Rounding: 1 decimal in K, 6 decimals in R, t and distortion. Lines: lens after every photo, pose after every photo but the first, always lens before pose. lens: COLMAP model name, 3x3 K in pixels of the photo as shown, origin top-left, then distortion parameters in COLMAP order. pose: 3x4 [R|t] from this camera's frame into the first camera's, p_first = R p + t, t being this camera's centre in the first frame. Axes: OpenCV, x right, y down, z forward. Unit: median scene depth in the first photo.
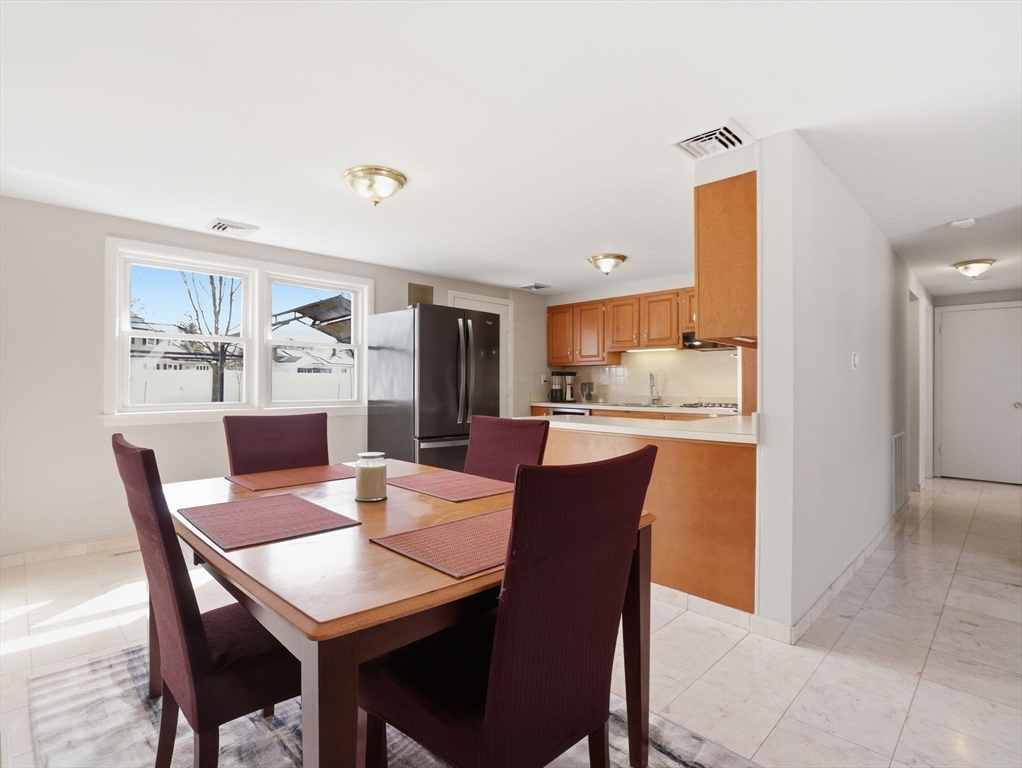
lens RADIAL K [[506.7, 0, 506.8], [0, 506.7, 386.0], [0, 0, 1]] dist [-0.013713, -0.000968]
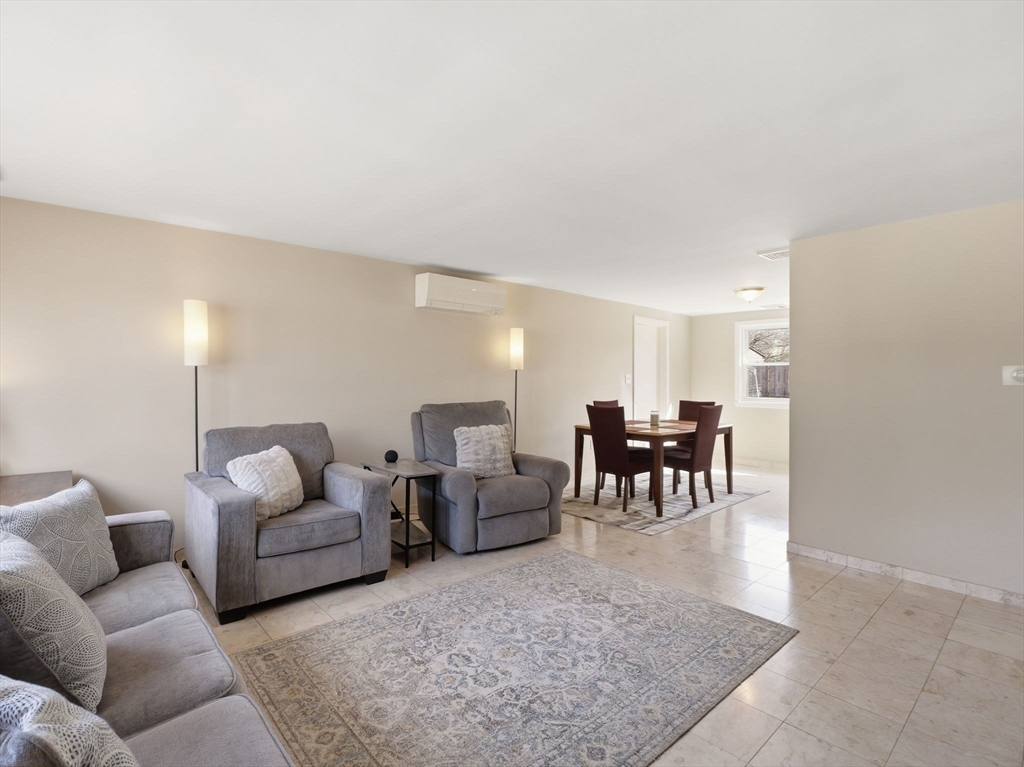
lens RADIAL K [[507.6, 0, 507.8], [0, 507.6, 385.5], [0, 0, 1]] dist [-0.013713, -0.000968]
pose [[-0.047719, 0.010894, -0.998801, 0.854612], [-0.011545, 0.999868, 0.011458, -0.016059], [0.998794, 0.012077, -0.047586, 0.057686]]
